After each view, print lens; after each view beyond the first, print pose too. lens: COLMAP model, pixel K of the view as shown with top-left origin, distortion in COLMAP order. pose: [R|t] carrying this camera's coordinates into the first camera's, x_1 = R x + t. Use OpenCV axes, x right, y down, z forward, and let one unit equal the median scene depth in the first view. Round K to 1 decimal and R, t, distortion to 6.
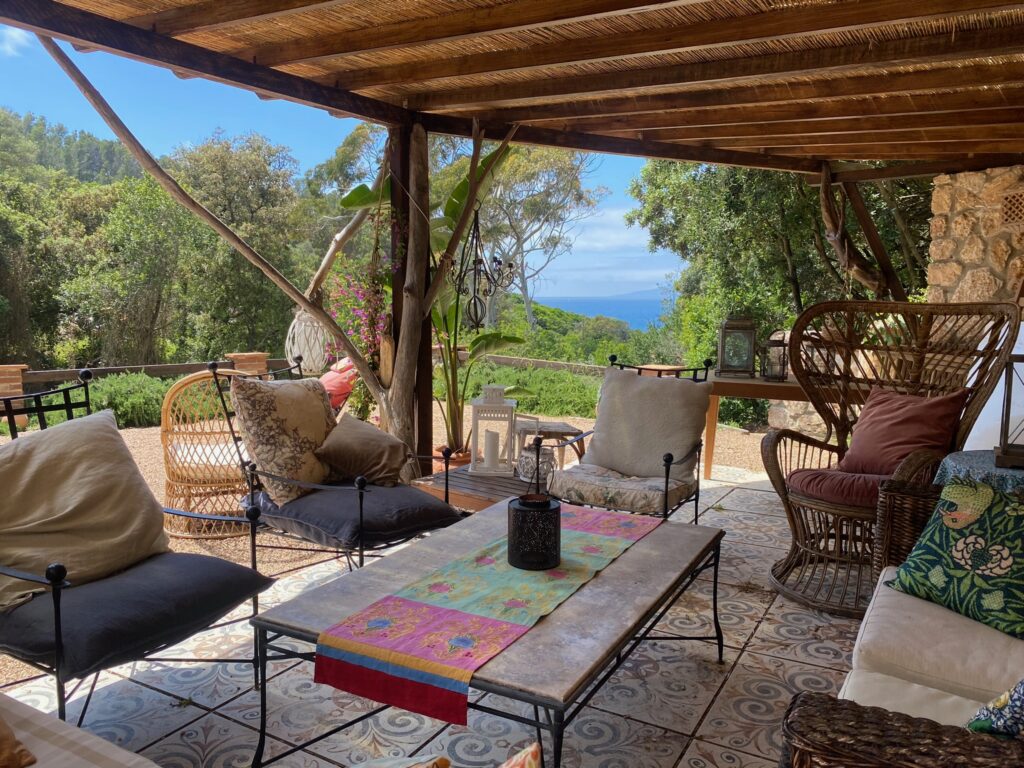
lens RADIAL K [[795.0, 0, 506.7], [0, 795.0, 385.0], [0, 0, 1]] dist [0.039020, -0.041910]
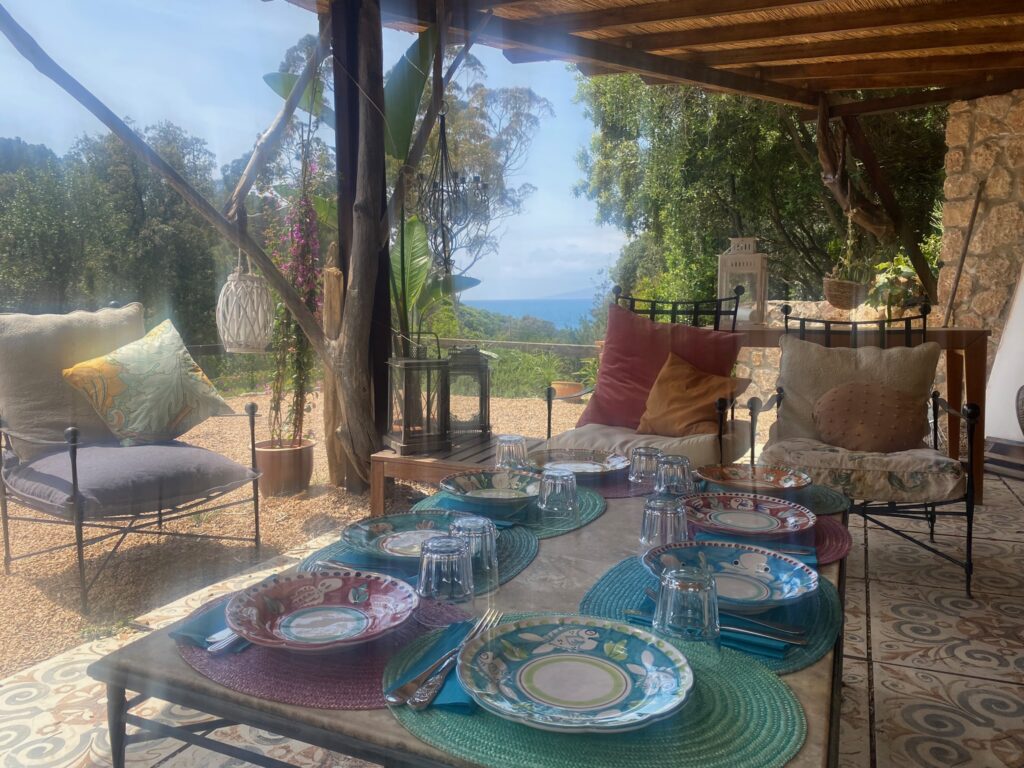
lens RADIAL K [[795.0, 0, 508.2], [0, 795.0, 387.1], [0, 0, 1]] dist [0.039020, -0.041910]
pose [[0.995581, -0.022438, 0.091191, -0.041905], [0.022230, 0.999747, 0.003293, 0.040906], [-0.091241, -0.001251, 0.995828, 0.166010]]
